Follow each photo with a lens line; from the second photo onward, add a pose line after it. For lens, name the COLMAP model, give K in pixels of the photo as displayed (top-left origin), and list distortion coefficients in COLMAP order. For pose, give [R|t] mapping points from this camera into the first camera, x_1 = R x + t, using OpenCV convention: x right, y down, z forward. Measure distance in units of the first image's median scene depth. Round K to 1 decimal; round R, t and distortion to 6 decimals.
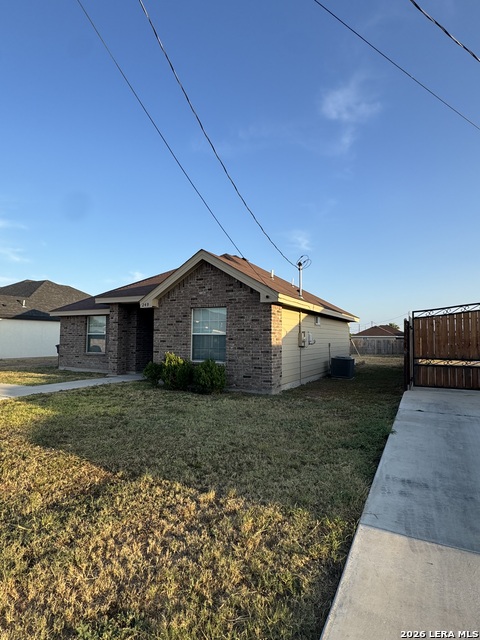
lens RADIAL K [[352.2, 0, 239.0], [0, 352.2, 322.4], [0, 0, 1]] dist [-0.006495, -0.001169]
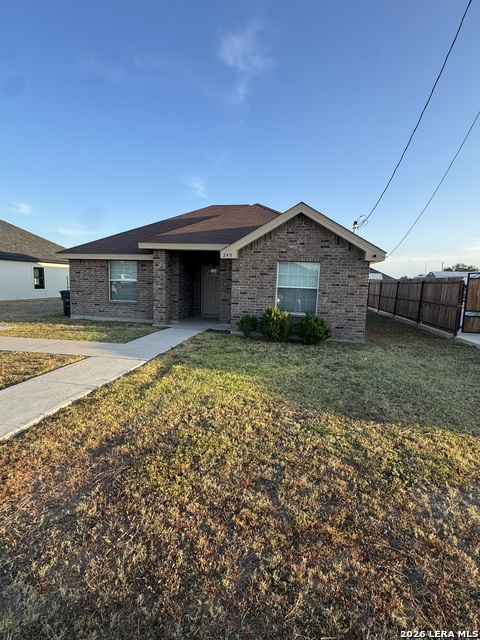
lens RADIAL K [[312.2, 0, 238.2], [0, 312.2, 322.3], [0, 0, 1]] dist [-0.004587, 0.001354]
pose [[0.952795, -0.020074, 0.302949, -0.513460], [-0.035545, 0.983576, 0.176963, -0.022142], [-0.301525, -0.179377, 0.936433, 0.160178]]
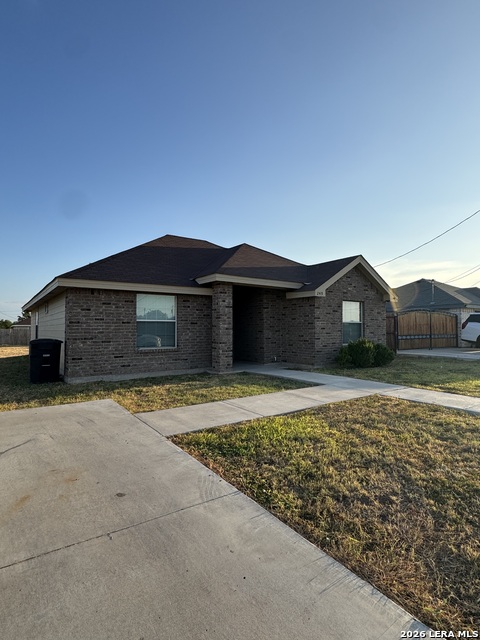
lens RADIAL K [[352.2, 0, 240.2], [0, 352.2, 319.0], [0, 0, 1]] dist [-0.006495, -0.001169]
pose [[0.445084, 0.013961, 0.895380, -1.325703], [-0.034587, 0.999400, 0.001610, 0.031942], [-0.894821, -0.031685, 0.445300, 0.765443]]
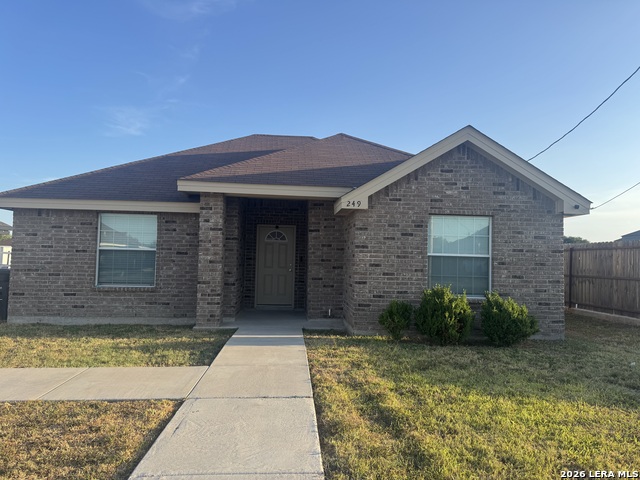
lens RADIAL K [[452.6, 0, 321.3], [0, 452.6, 243.2], [0, 0, 1]] dist [0.063620, -0.052927]
pose [[0.844914, 0.027904, 0.534174, -0.731375], [-0.036646, 0.999312, 0.005761, 0.014187], [-0.533645, -0.024443, 0.845355, 0.397670]]
